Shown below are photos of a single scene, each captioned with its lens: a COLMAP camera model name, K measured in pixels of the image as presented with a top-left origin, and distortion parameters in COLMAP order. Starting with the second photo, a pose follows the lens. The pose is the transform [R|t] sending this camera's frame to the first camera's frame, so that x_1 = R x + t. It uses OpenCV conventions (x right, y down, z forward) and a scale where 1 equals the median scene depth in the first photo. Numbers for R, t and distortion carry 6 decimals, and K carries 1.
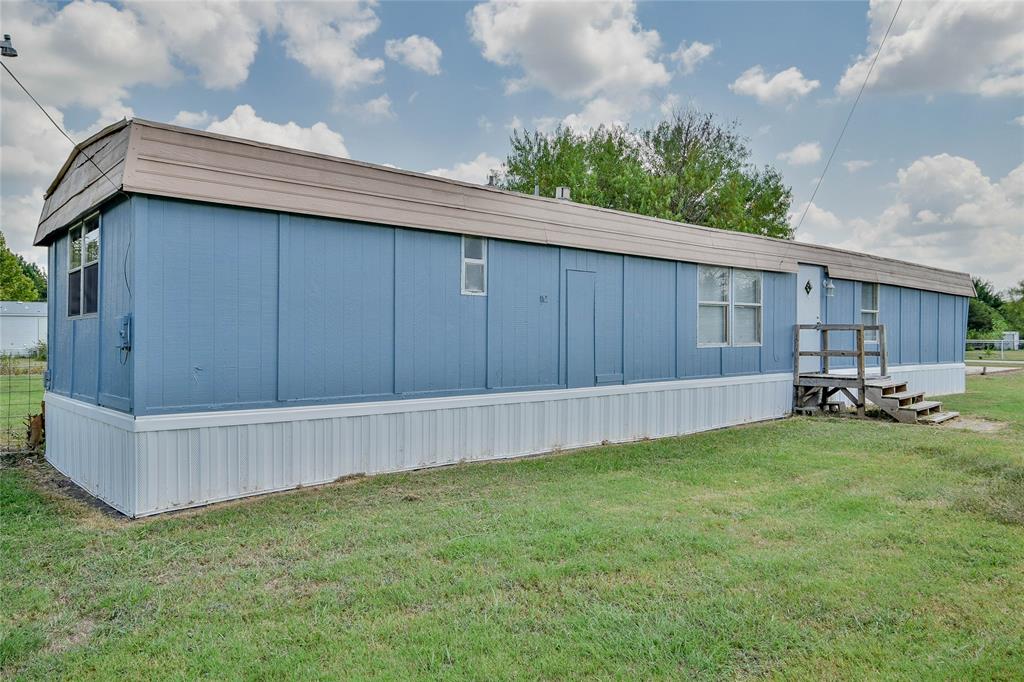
lens RADIAL K [[694.8, 0, 511.1], [0, 694.8, 336.6], [0, 0, 1]] dist [0.044476, 0.000206]
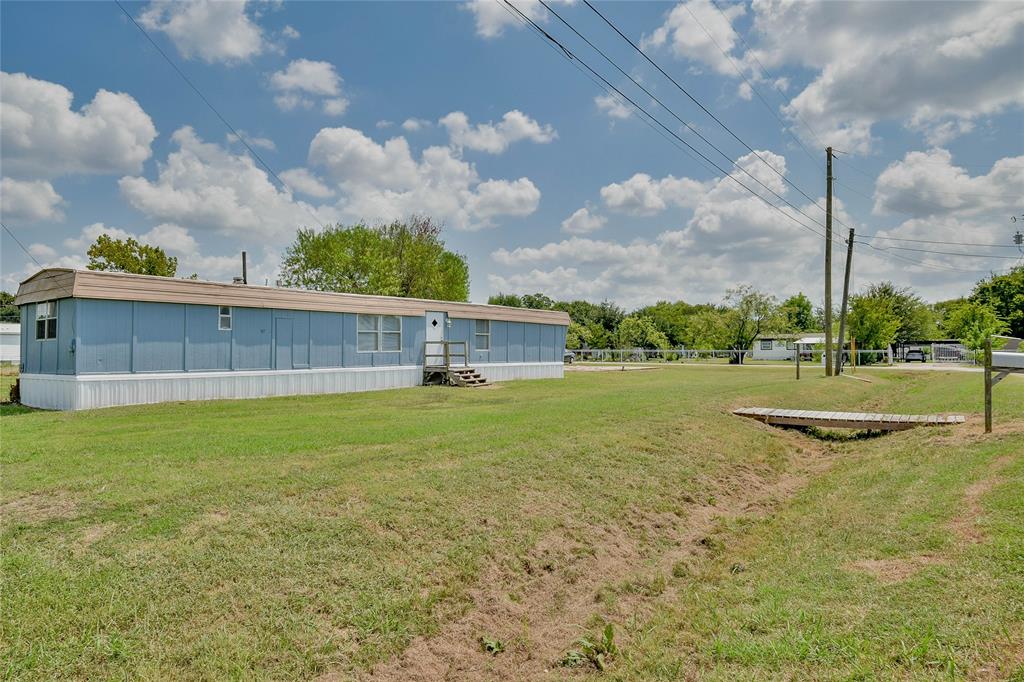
lens RADIAL K [[605.2, 0, 516.7], [0, 605.2, 341.0], [0, 0, 1]] dist [-0.005641, -0.001090]
pose [[0.979893, -0.001389, 0.199519, 0.355767], [0.004357, 0.999886, -0.014437, 0.009217], [-0.199476, 0.015016, 0.979788, -0.858111]]
